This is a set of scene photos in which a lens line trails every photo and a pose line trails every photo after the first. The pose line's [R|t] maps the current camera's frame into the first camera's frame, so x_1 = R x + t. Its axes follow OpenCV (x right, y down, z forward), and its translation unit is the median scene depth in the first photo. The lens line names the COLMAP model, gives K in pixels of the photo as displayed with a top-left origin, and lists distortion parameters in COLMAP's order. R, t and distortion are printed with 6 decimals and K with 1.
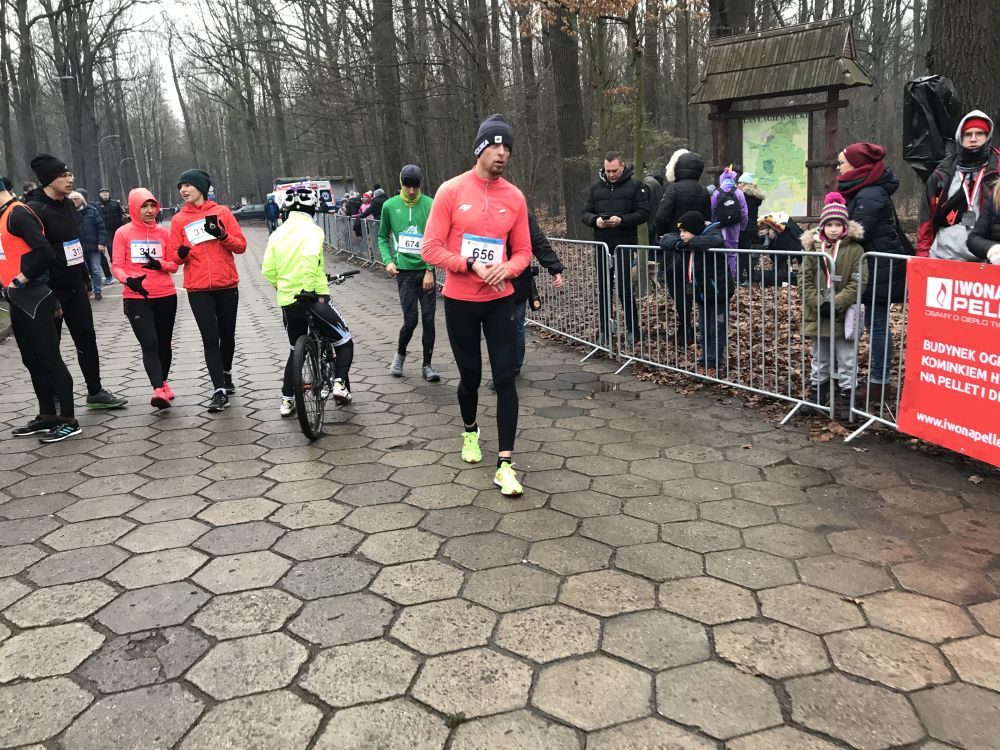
lens RADIAL K [[816.3, 0, 500.0], [0, 816.3, 375.0], [0, 0, 1]] dist [0.003396, -0.002688]
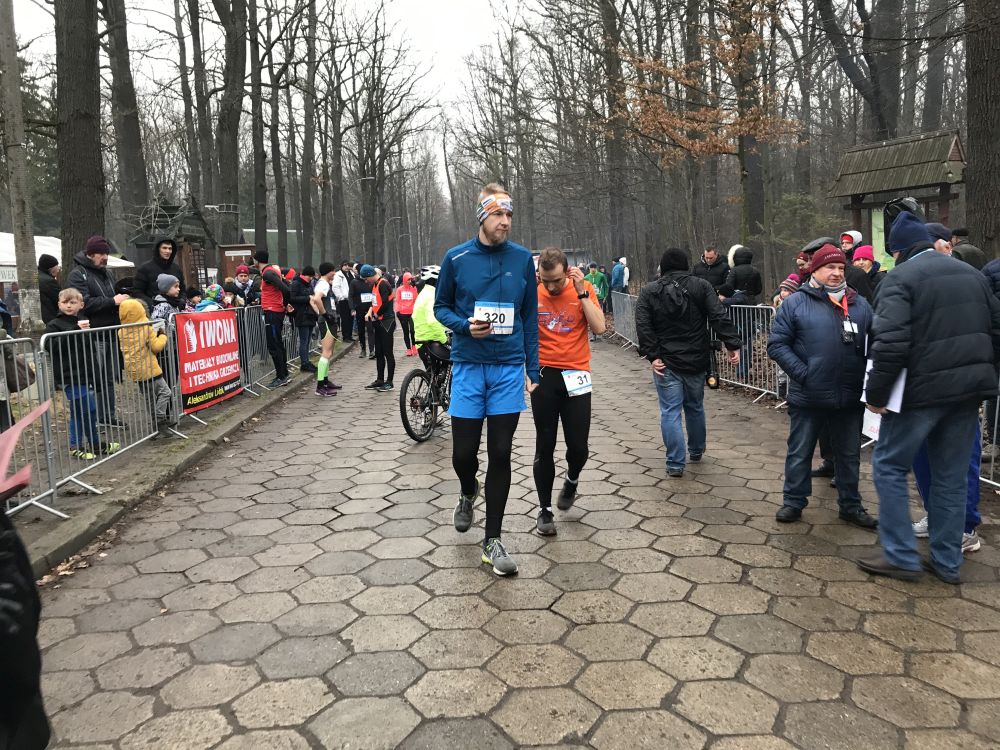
lens RADIAL K [[807.8, 0, 487.1], [0, 807.8, 393.8], [0, 0, 1]] dist [-0.005851, -0.003167]
pose [[0.951714, 0.045262, -0.303632, 0.031589], [-0.061984, 0.997032, -0.045657, 0.015310], [0.300664, 0.062272, 0.951695, -0.083366]]
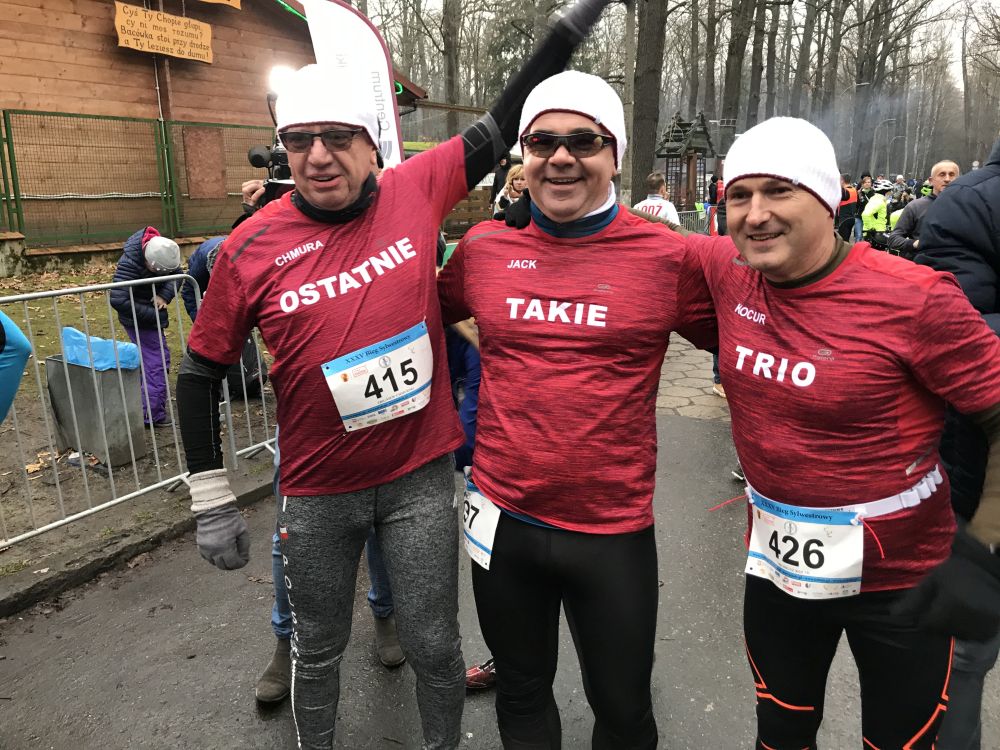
lens RADIAL K [[814.6, 0, 500.0], [0, 814.6, 375.0], [0, 0, 1]] dist [0.005211, 0.000716]
pose [[0.656010, 0.194742, -0.729195, 0.070556], [-0.169845, 0.979449, 0.108777, 0.028043], [0.735393, 0.052491, 0.675605, -0.155340]]
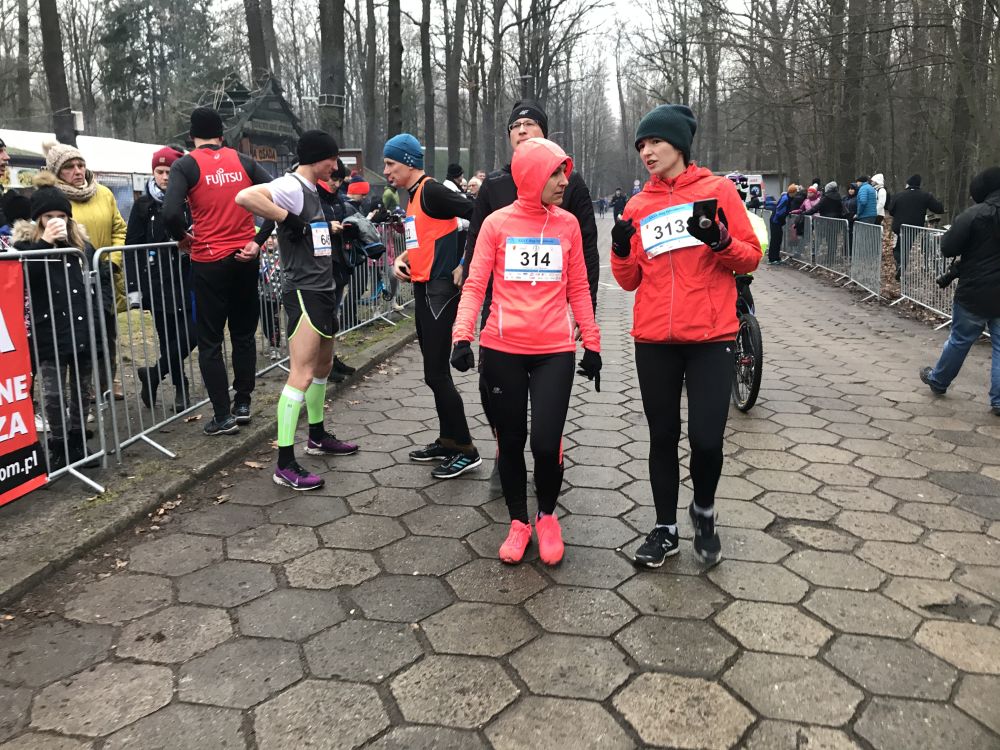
lens RADIAL K [[796.1, 0, 500.0], [0, 796.1, 375.0], [0, 0, 1]] dist [0.018666, 0.001271]
pose [[0.879221, 0.122837, -0.460306, -0.013563], [-0.118041, 0.992230, 0.039318, -0.005295], [0.461559, 0.019766, 0.886889, 0.029133]]
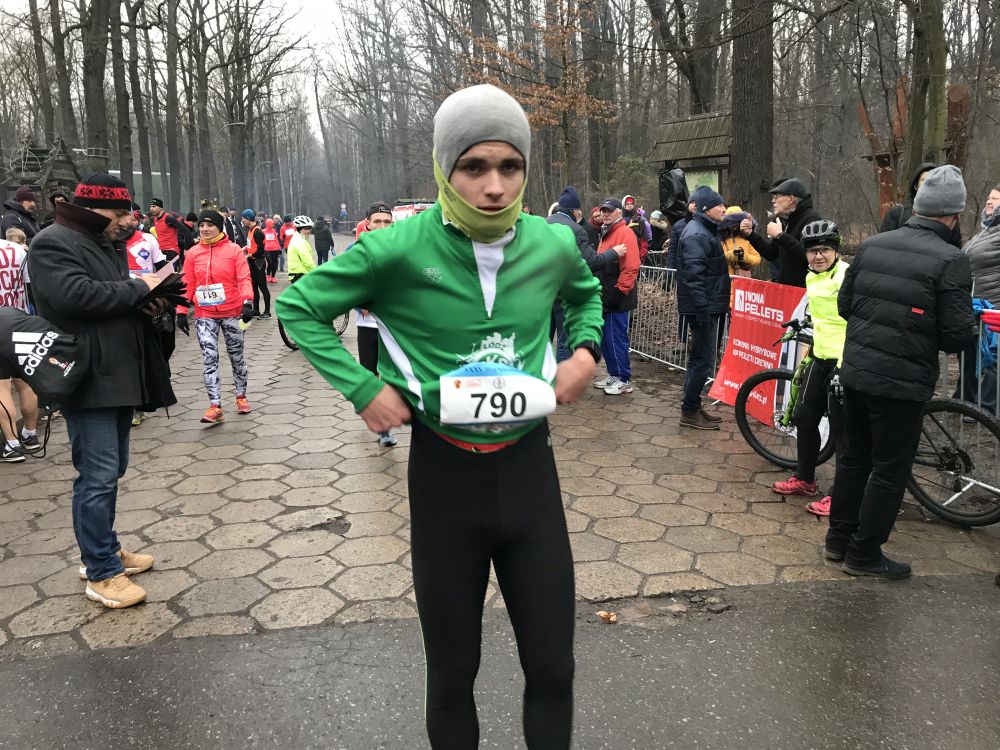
lens RADIAL K [[818.0, 0, 504.9], [0, 818.0, 387.0], [0, 0, 1]] dist [0.002987, -0.002446]
pose [[0.989279, 0.045329, -0.138824, 0.048738], [-0.046346, 0.998917, -0.004099, 0.023097], [0.138488, 0.010489, 0.990309, -0.123400]]
